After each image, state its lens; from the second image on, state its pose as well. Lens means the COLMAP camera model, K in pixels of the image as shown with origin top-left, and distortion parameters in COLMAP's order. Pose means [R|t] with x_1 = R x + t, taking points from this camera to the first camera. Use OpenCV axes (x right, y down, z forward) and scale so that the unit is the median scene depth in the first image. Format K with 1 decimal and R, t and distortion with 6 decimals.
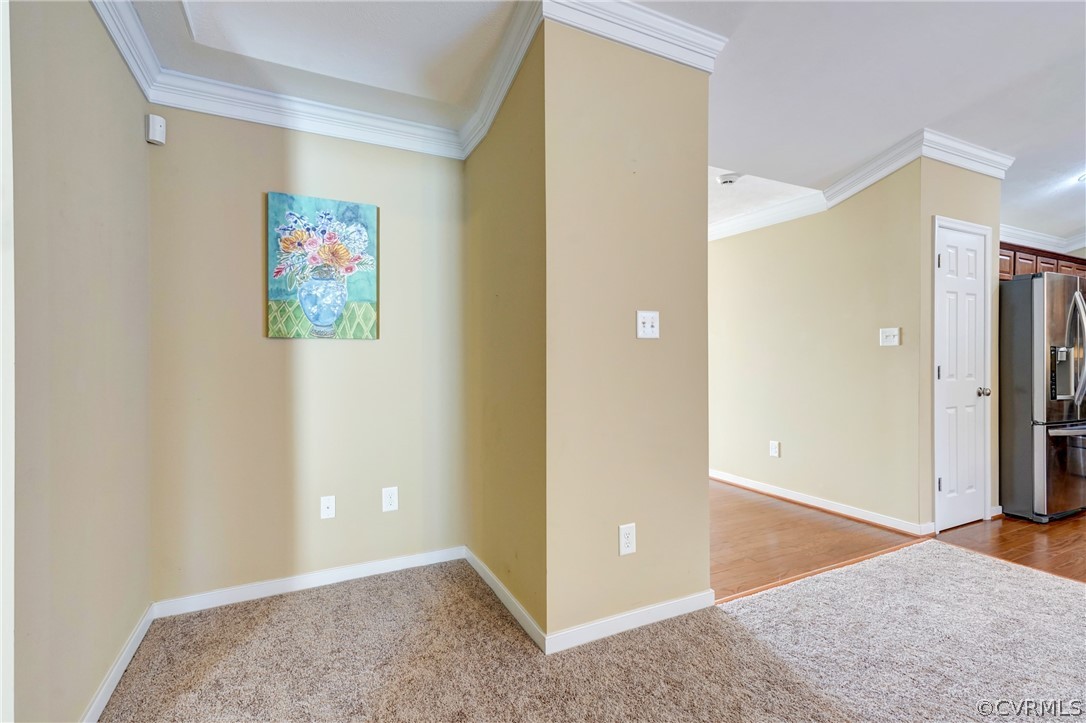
lens RADIAL K [[501.2, 0, 538.8], [0, 501.2, 355.8], [0, 0, 1]] dist [-0.010740, 0.014064]
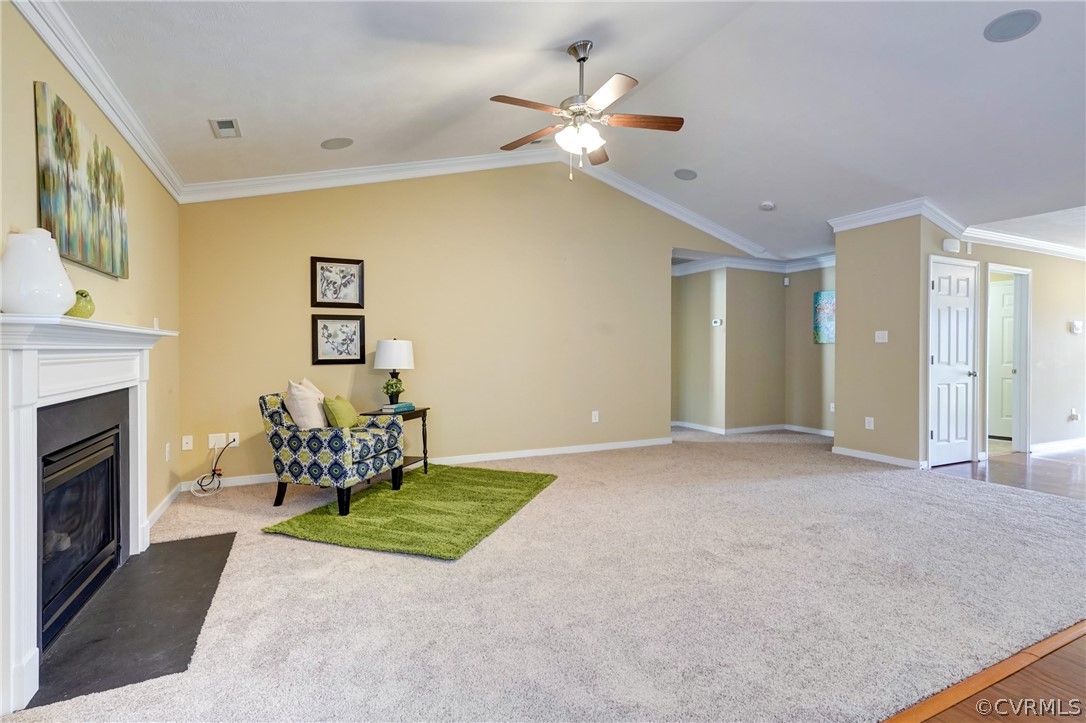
lens RADIAL K [[501.2, 0, 538.8], [0, 501.2, 355.8], [0, 0, 1]] dist [-0.010740, 0.014064]
pose [[-0.015482, 0.011984, -0.999808, 2.609362], [-0.005151, 0.999914, 0.012065, 0.007686], [0.999867, 0.005336, -0.015419, -0.592956]]
